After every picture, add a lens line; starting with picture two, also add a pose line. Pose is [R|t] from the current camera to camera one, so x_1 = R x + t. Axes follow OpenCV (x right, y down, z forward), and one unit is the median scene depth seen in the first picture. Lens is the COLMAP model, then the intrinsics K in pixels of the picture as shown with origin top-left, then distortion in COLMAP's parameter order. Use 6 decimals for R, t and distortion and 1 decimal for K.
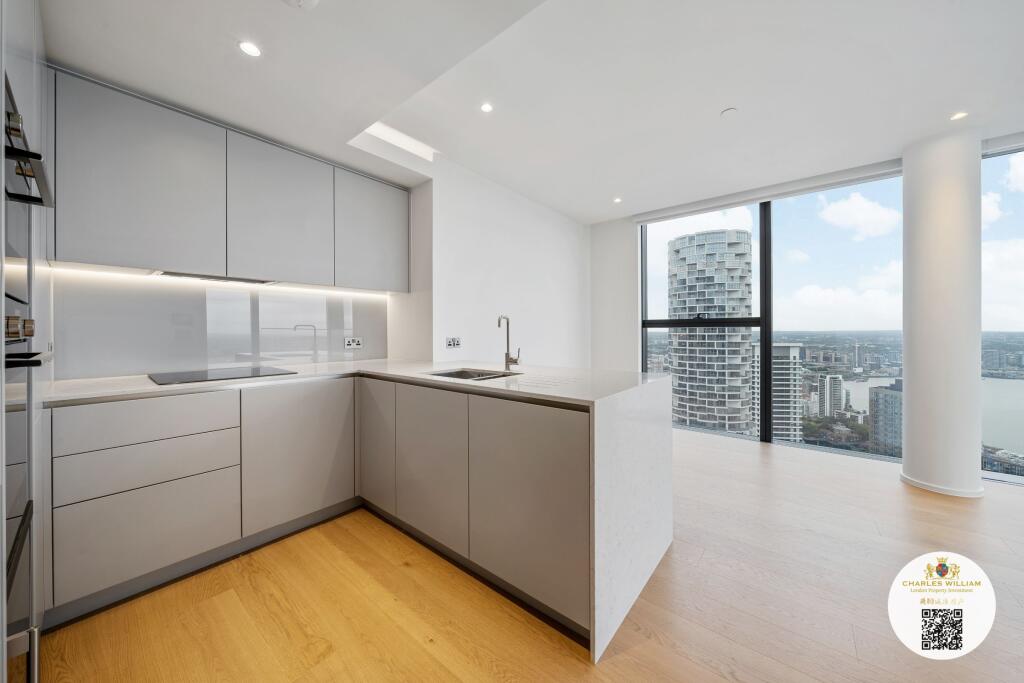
lens RADIAL K [[348.6, 0, 512.3], [0, 348.6, 332.9], [0, 0, 1]] dist [-0.000015, 0.000007]
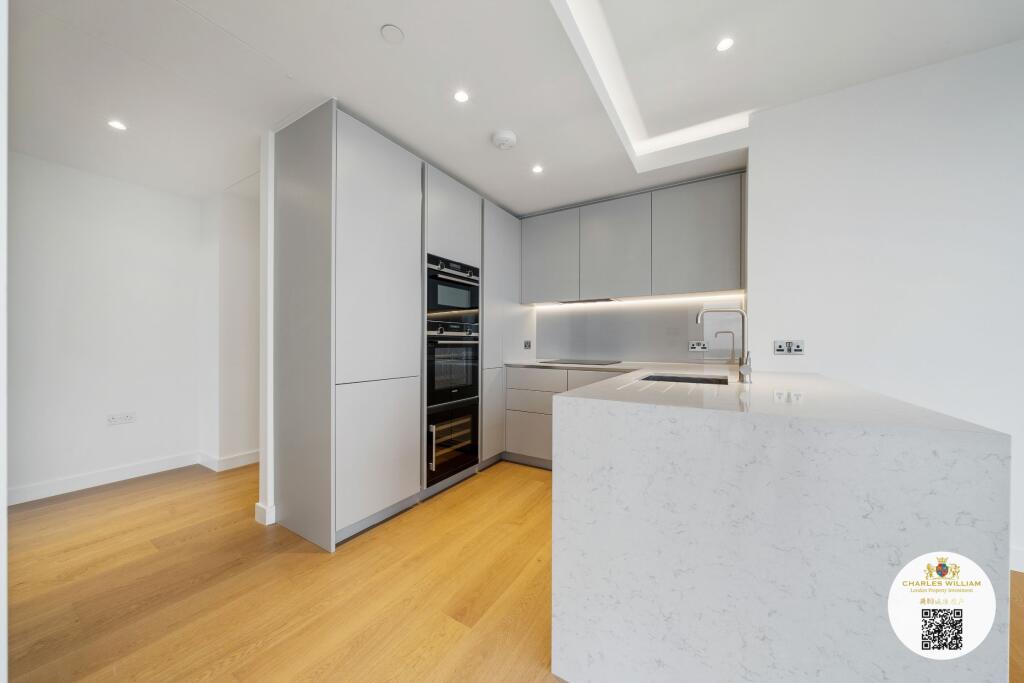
lens RADIAL K [[354.6, 0, 514.8], [0, 354.6, 344.7], [0, 0, 1]] dist [-0.000109, -0.000020]
pose [[0.138717, 0.006938, -0.990308, 0.516261], [-0.009202, 0.999941, 0.005716, 0.024025], [0.990289, 0.008320, 0.138773, 0.334540]]
